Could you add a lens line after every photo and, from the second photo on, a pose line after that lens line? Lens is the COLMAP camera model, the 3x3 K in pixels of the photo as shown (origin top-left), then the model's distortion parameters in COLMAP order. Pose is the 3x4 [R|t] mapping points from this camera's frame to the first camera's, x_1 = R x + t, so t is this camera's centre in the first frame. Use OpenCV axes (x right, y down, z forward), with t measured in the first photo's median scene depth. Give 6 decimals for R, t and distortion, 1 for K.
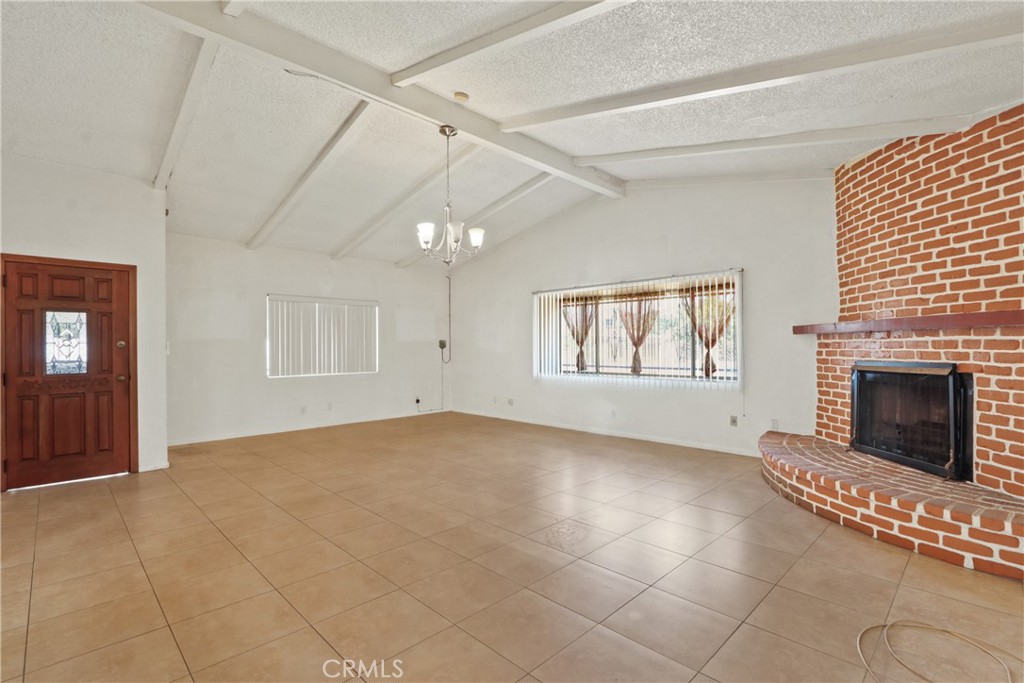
lens RADIAL K [[469.8, 0, 515.2], [0, 469.8, 345.0], [0, 0, 1]] dist [-0.017686, 0.000092]
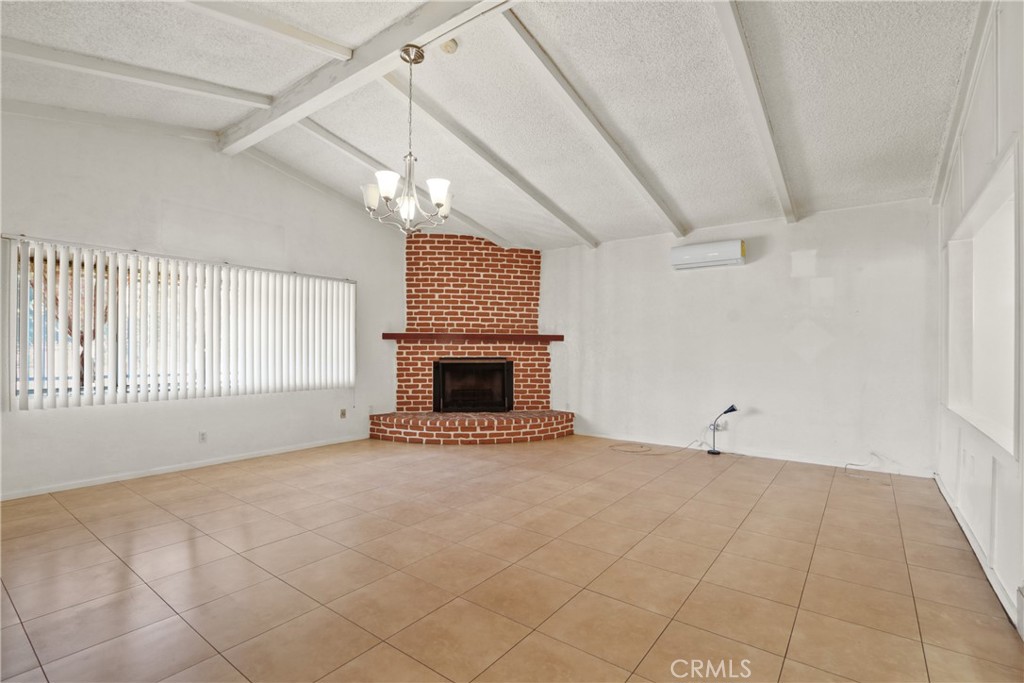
lens RADIAL K [[469.8, 0, 516.3], [0, 469.8, 349.2], [0, 0, 1]] dist [-0.017686, 0.000092]
pose [[-0.138461, 0.005250, 0.990354, -1.164551], [-0.009577, 0.999932, -0.006640, 0.016637], [-0.990322, -0.010404, -0.138402, 1.212302]]
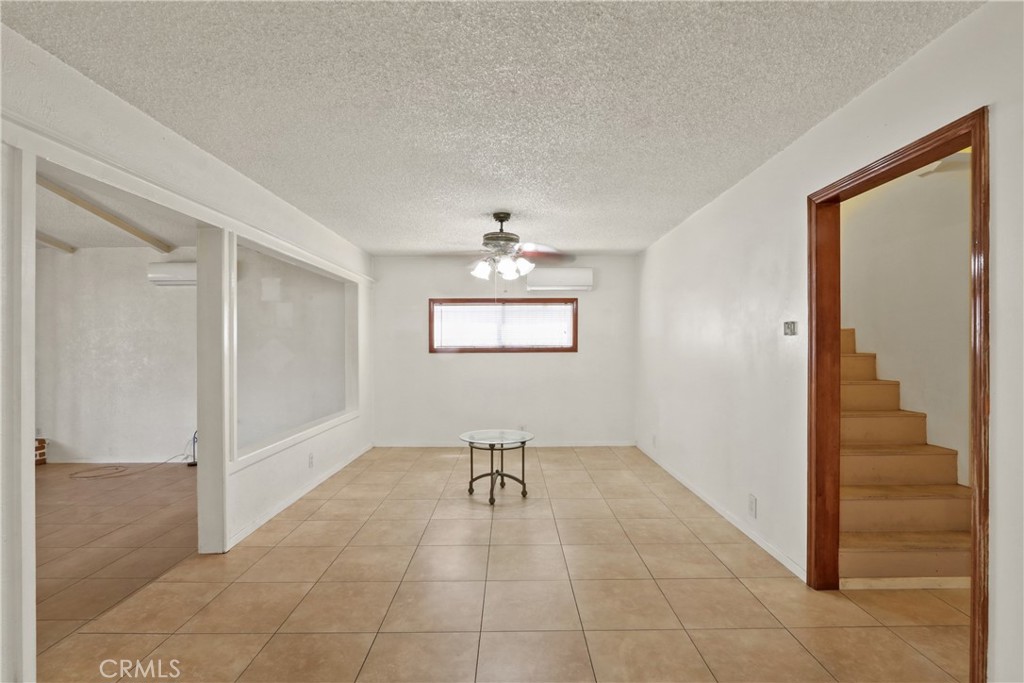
lens RADIAL K [[469.8, 0, 509.8], [0, 469.8, 342.2], [0, 0, 1]] dist [-0.017686, 0.000092]
pose [[-0.703138, 0.012588, 0.710942, -1.640188], [0.006067, 0.999913, -0.011703, -0.054463], [-0.711027, -0.003916, -0.703153, 0.695891]]
